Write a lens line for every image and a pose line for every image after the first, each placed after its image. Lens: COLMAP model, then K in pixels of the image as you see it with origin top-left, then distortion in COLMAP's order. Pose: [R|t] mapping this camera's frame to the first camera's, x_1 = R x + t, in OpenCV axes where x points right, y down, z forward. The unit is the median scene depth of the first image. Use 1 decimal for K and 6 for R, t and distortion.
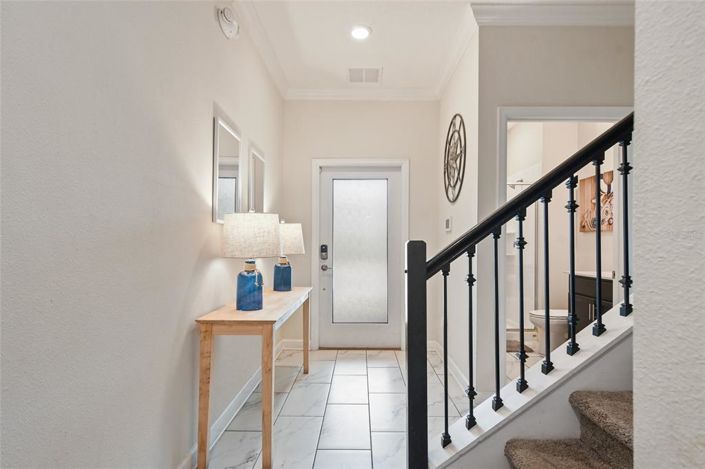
lens RADIAL K [[353.8, 0, 352.5], [0, 353.8, 234.5], [0, 0, 1]] dist [0.000441, 0.000029]
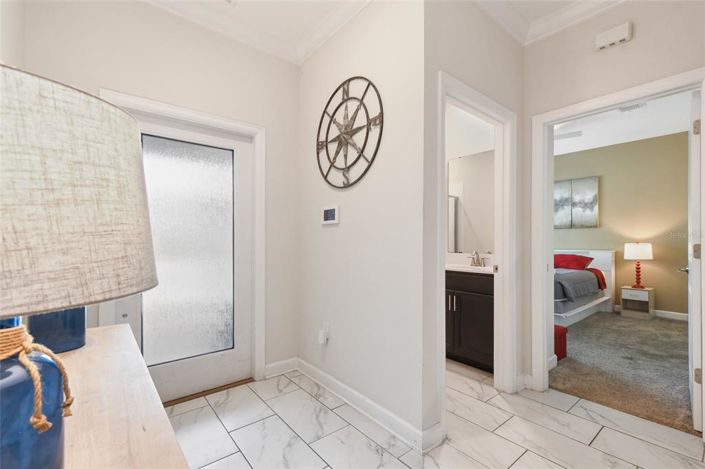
lens RADIAL K [[310.9, 0, 353.1], [0, 310.9, 241.8], [0, 0, 1]] dist [-0.001881, -0.000803]
pose [[0.760680, -0.002732, 0.649121, -0.151659], [-0.011969, 0.999762, 0.018235, 0.013961], [-0.649016, -0.021640, 0.760467, 0.445942]]
